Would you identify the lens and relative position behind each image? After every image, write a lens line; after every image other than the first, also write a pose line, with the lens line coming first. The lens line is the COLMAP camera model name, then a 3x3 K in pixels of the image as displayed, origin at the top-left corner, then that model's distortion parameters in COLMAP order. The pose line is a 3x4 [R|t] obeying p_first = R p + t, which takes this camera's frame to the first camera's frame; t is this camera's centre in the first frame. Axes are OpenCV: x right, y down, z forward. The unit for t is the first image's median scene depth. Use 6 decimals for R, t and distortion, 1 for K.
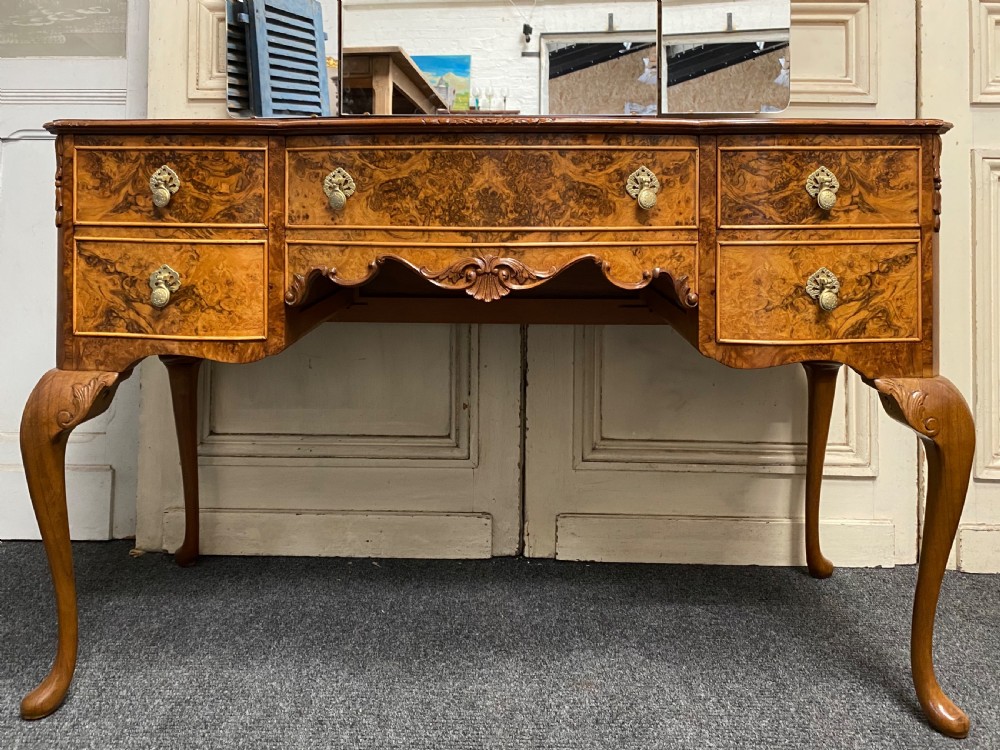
lens RADIAL K [[849.6, 0, 492.4], [0, 849.6, 176.9], [0, 0, 1]] dist [-0.004957, 0.026116]
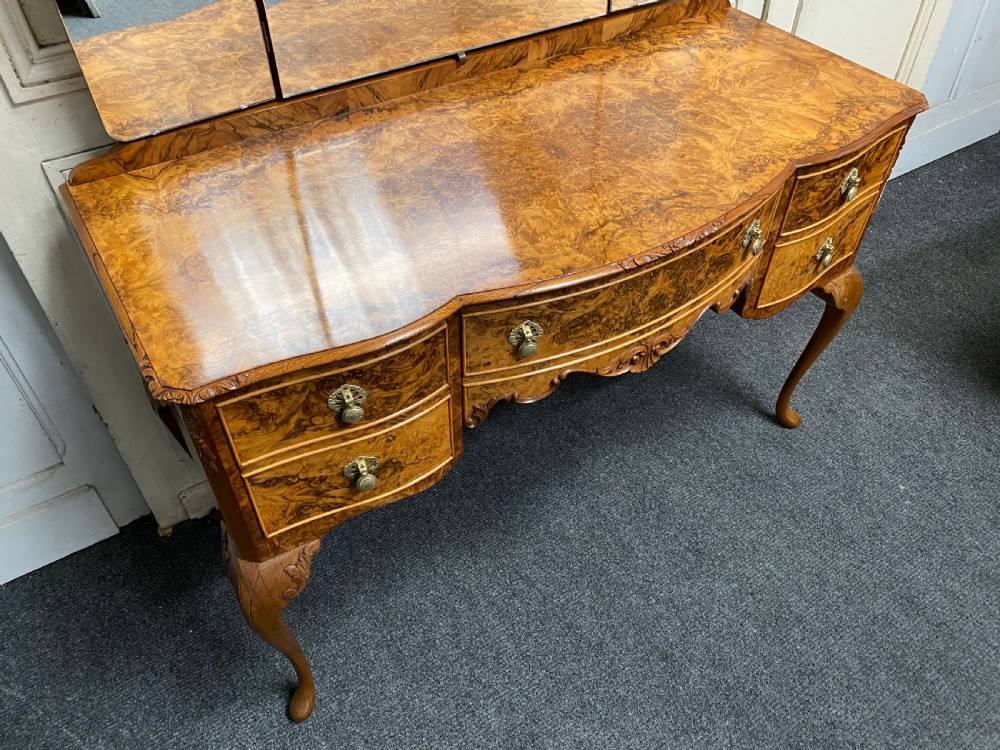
lens RADIAL K [[786.3, 0, 504.0], [0, 786.3, 381.2], [0, 0, 1]] dist [0.007284, -0.015534]
pose [[0.817631, -0.409732, 0.404475, -0.574641], [-0.017689, 0.684318, 0.728969, -0.592989], [-0.575471, -0.603182, 0.552272, 0.482594]]
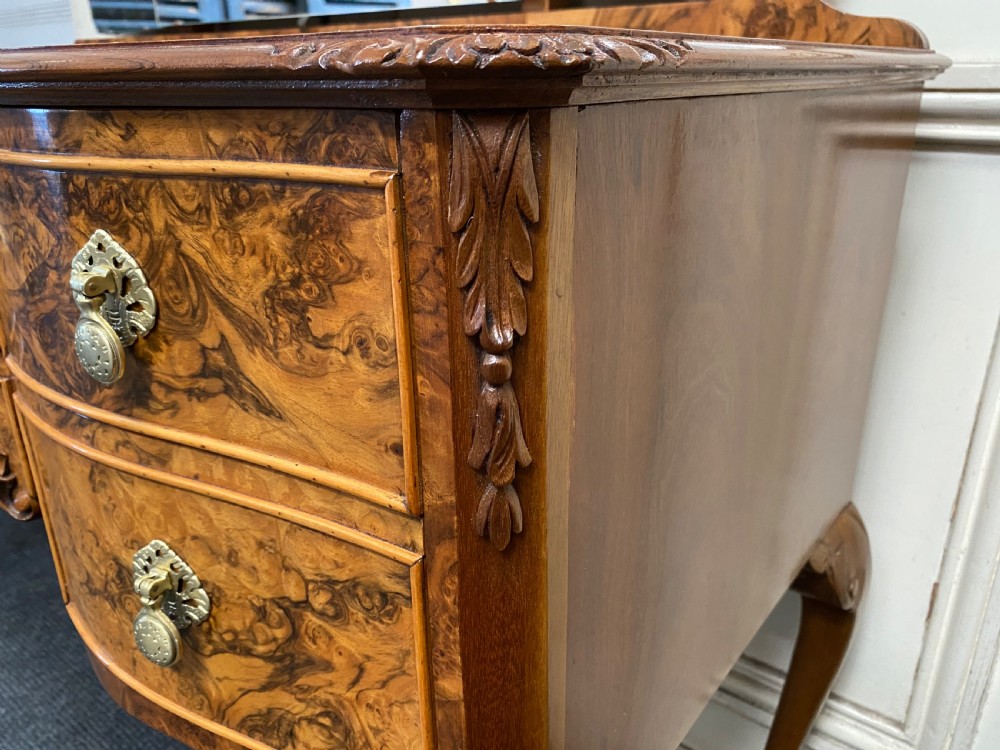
lens RADIAL K [[786.3, 0, 495.7], [0, 786.3, 377.1], [0, 0, 1]] dist [0.007284, -0.015534]
pose [[0.805505, 0.203068, -0.556709, 0.632888], [0.019415, 0.929904, 0.367290, -0.058646], [0.592271, -0.306662, 0.745100, 0.850517]]
